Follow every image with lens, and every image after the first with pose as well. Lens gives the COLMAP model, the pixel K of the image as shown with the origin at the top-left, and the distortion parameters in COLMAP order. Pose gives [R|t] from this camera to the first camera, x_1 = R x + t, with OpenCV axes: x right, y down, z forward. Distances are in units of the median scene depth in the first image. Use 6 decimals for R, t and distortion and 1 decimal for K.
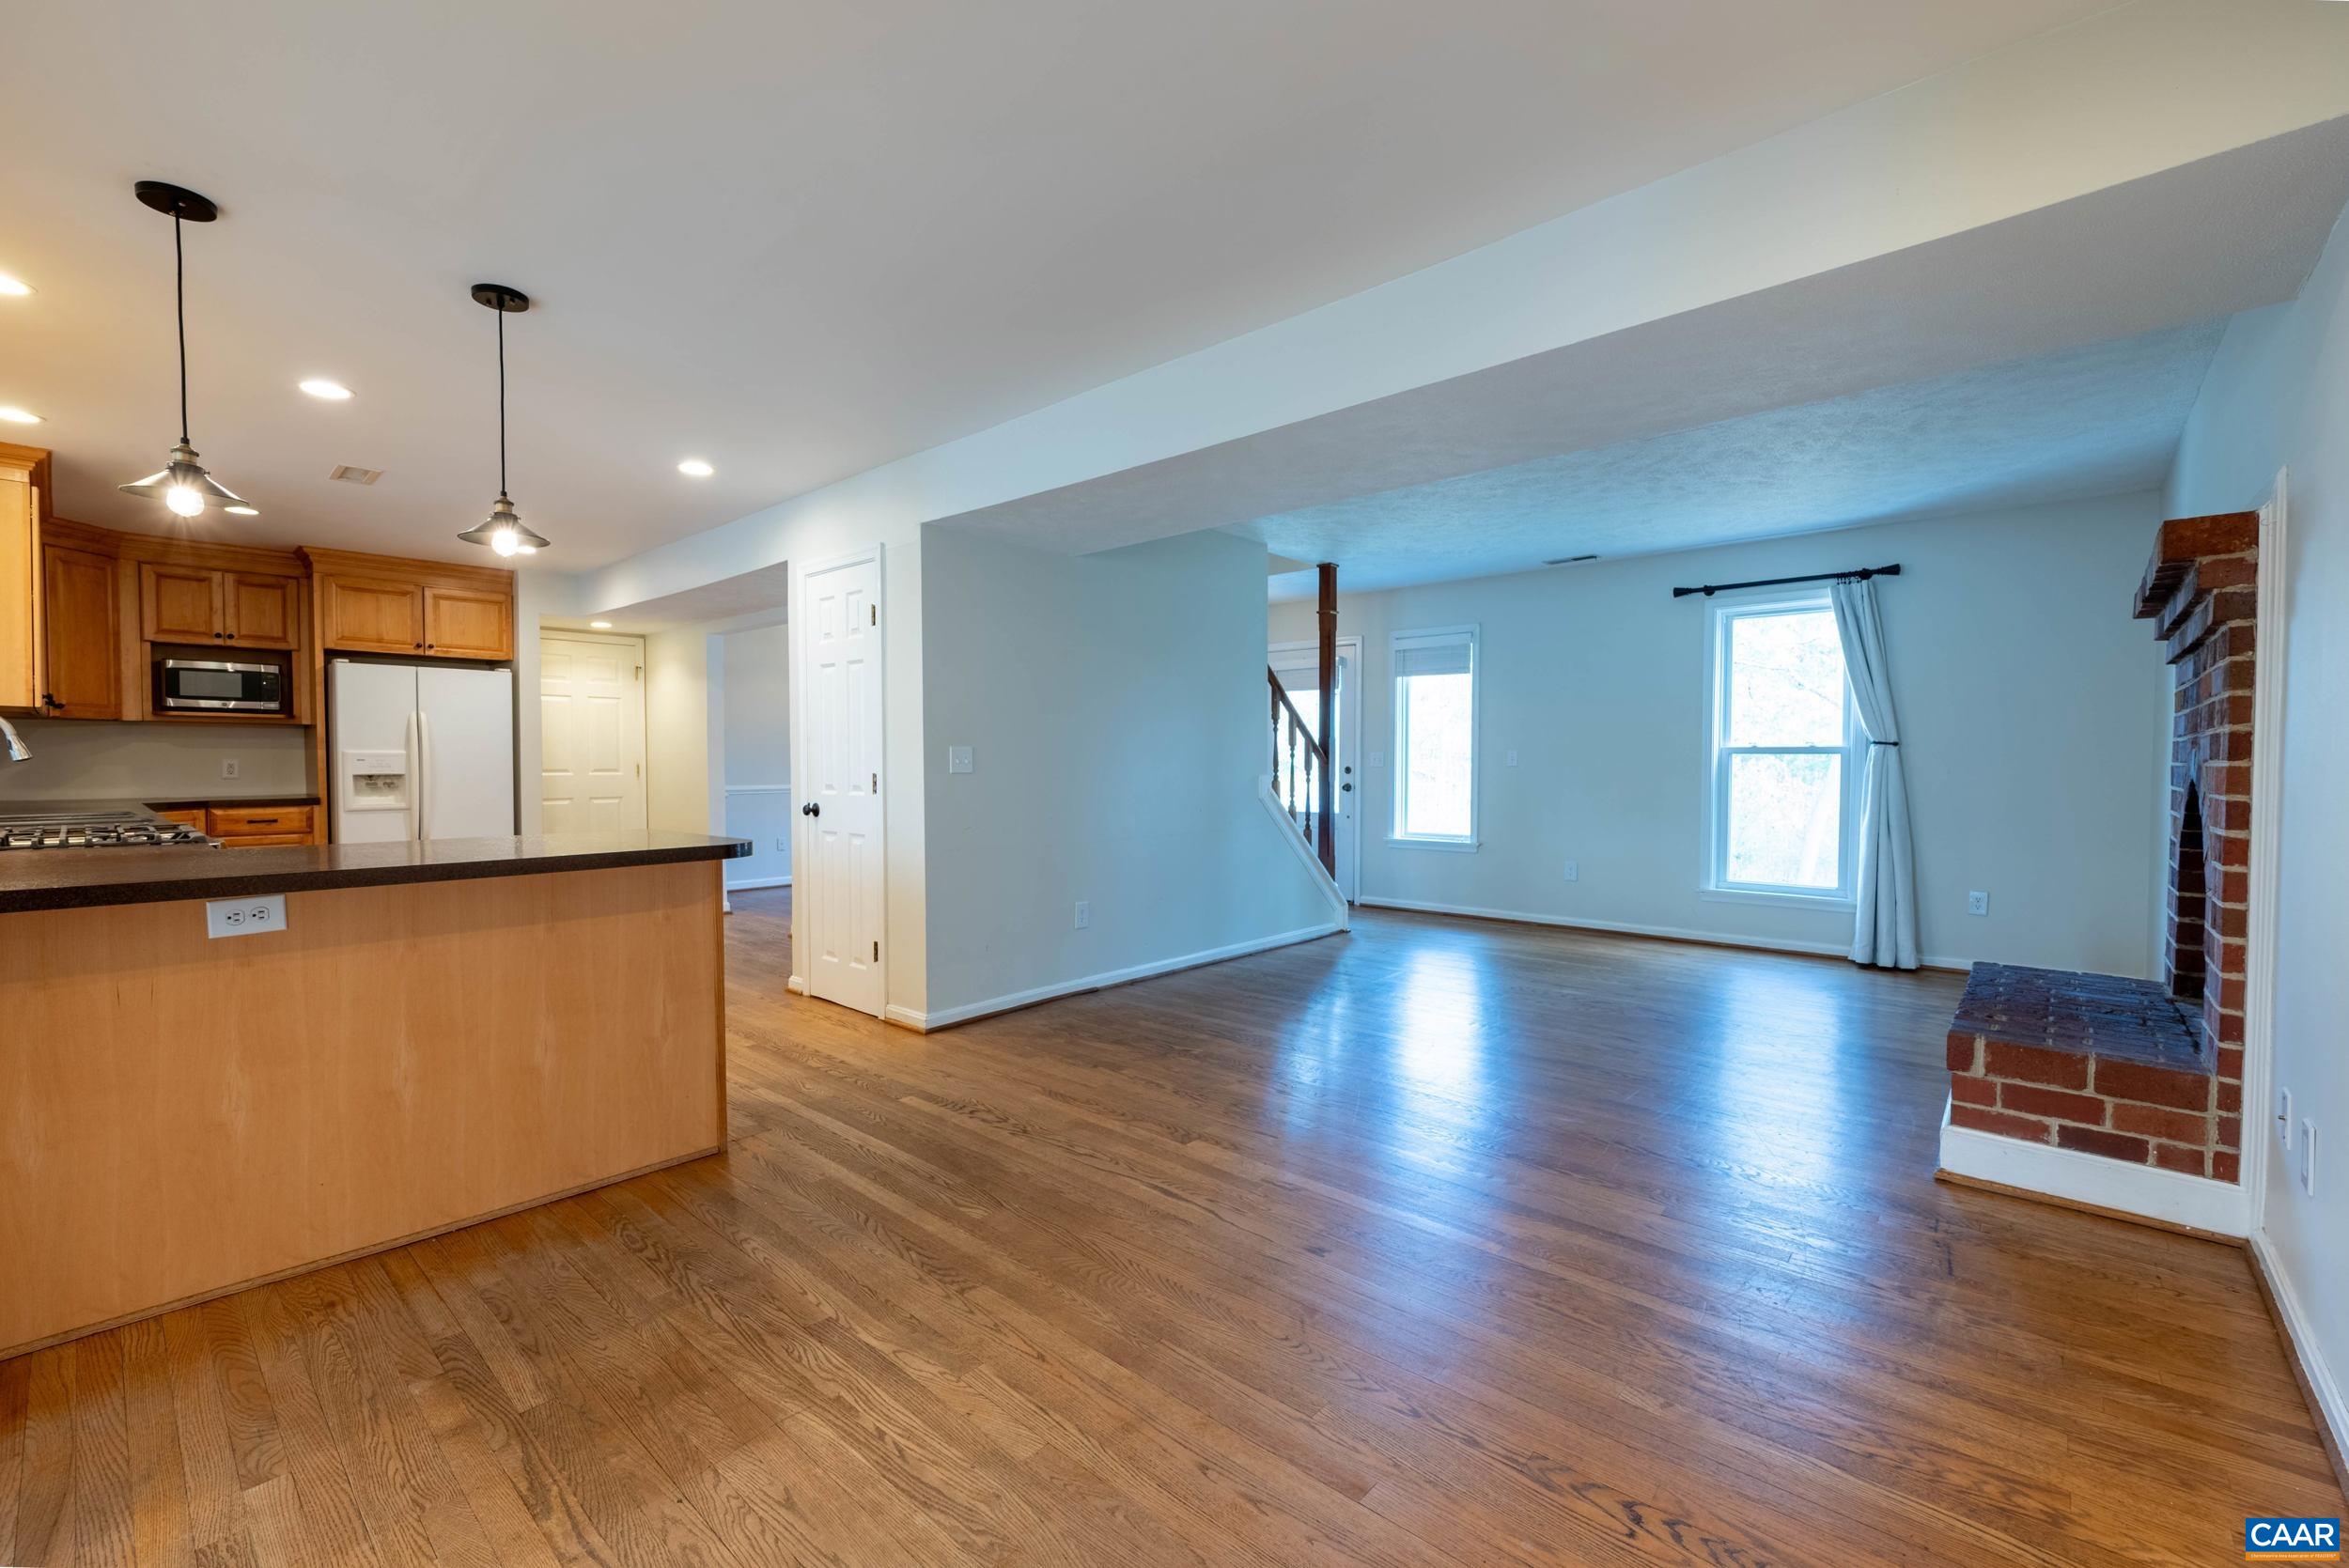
lens RADIAL K [[942.5, 0, 1167.8], [0, 942.5, 777.5], [0, 0, 1]] dist [0.000247, -0.000154]
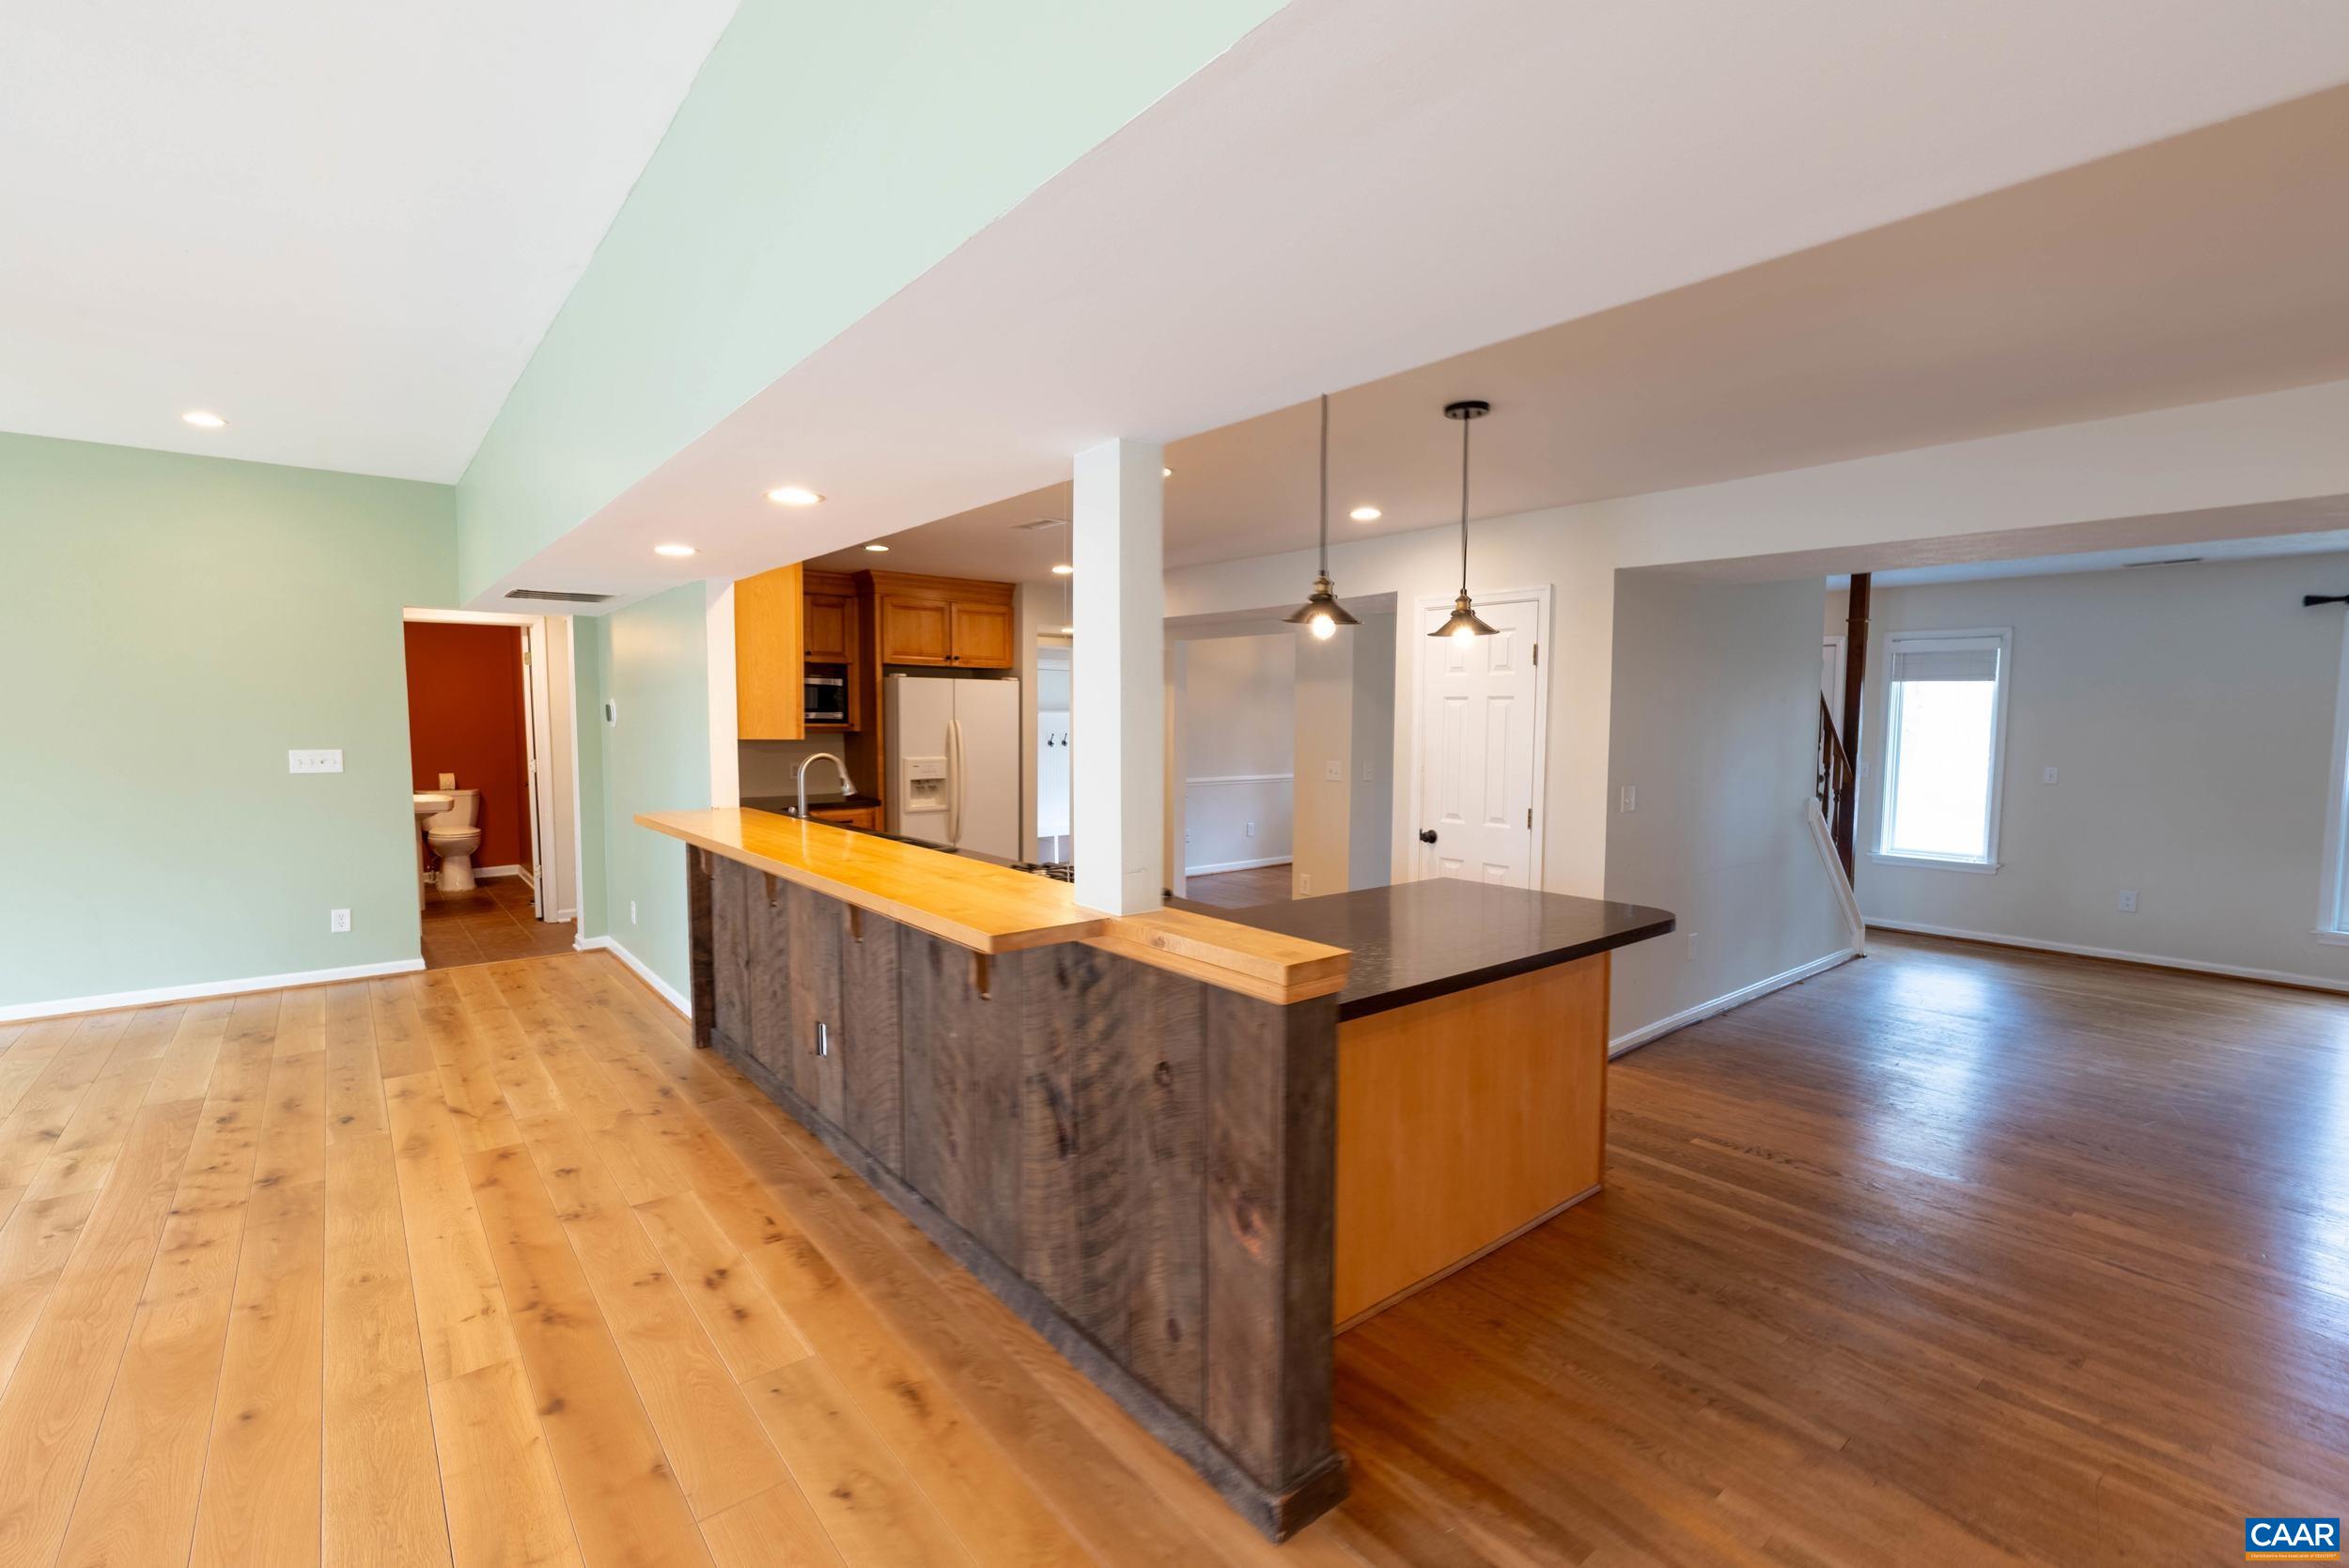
lens RADIAL K [[989.0, 0, 1187.8], [0, 989.0, 769.8], [0, 0, 1]] dist [0.000927, 0.000152]
pose [[0.989858, 0.016064, -0.141147, -0.385133], [-0.011213, 0.999321, 0.035096, -0.058540], [0.141615, -0.033157, 0.989366, -0.087220]]
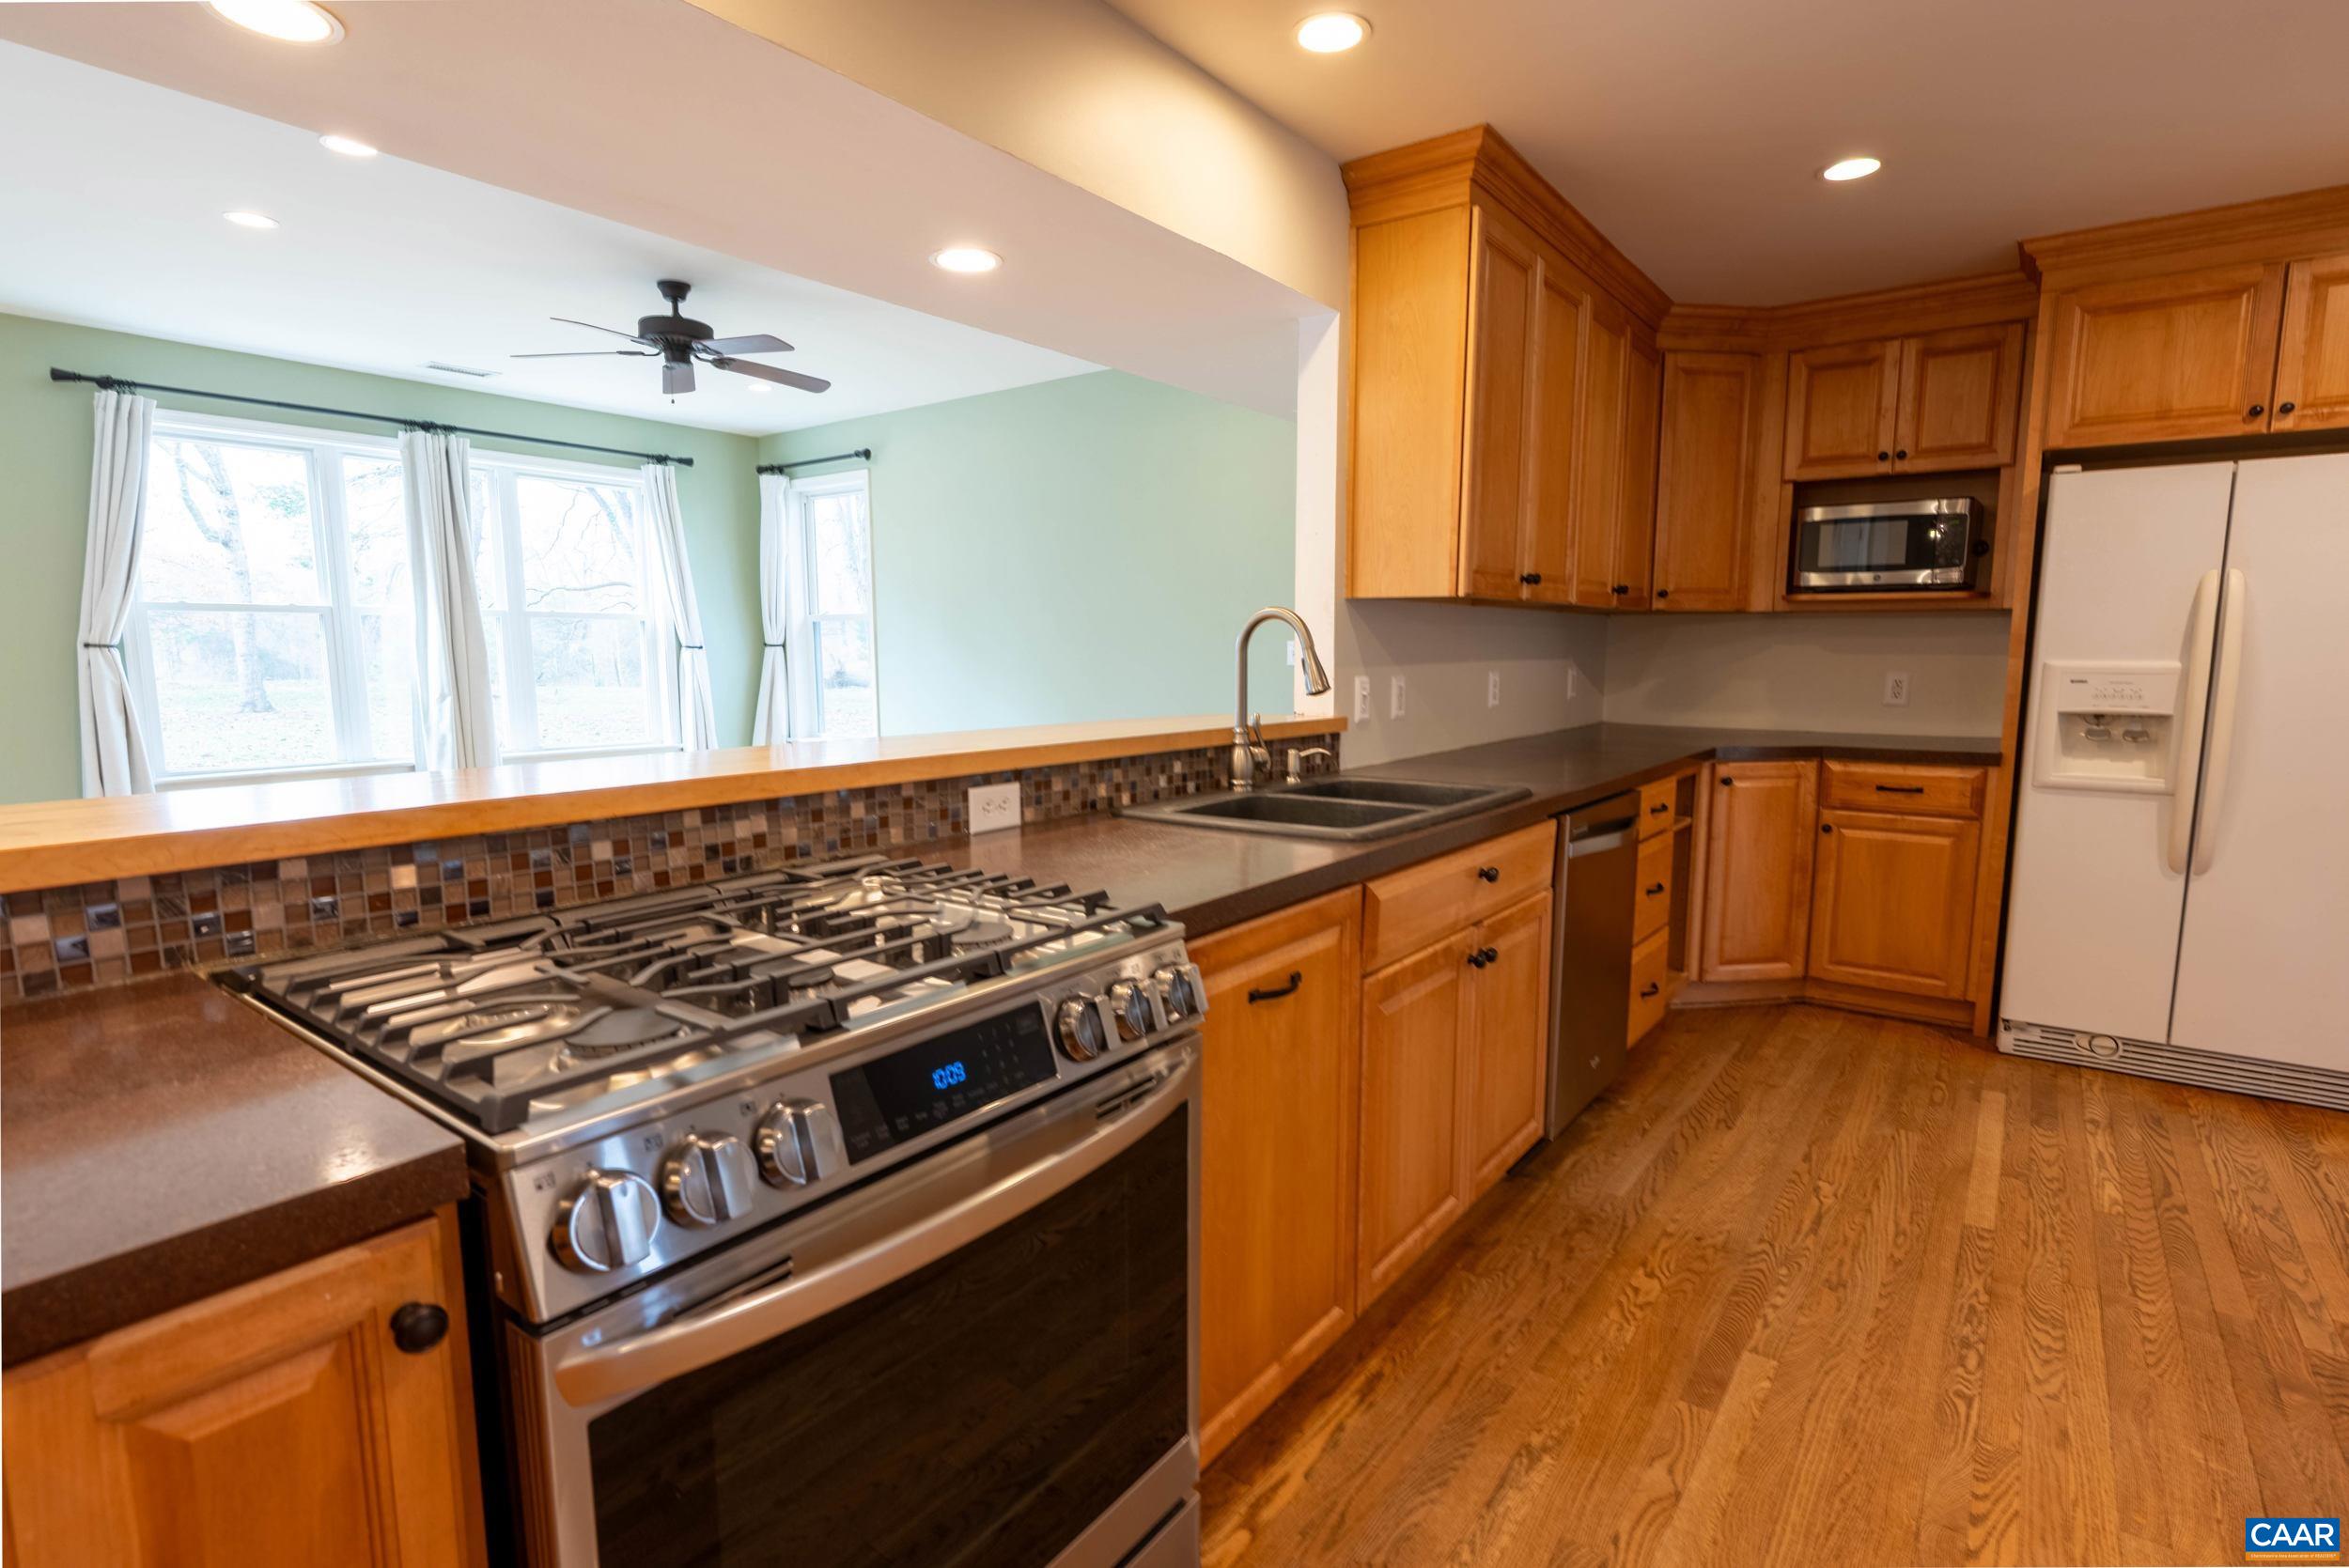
lens RADIAL K [[1145.7, 0, 1179.9], [0, 1145.7, 789.9], [0, 0, 1]] dist [0.004649, 0.001209]
pose [[0.084478, 0.125335, -0.988511, -0.321841], [-0.021901, 0.992051, 0.123912, -0.026301], [0.996185, 0.011182, 0.086551, 0.506261]]
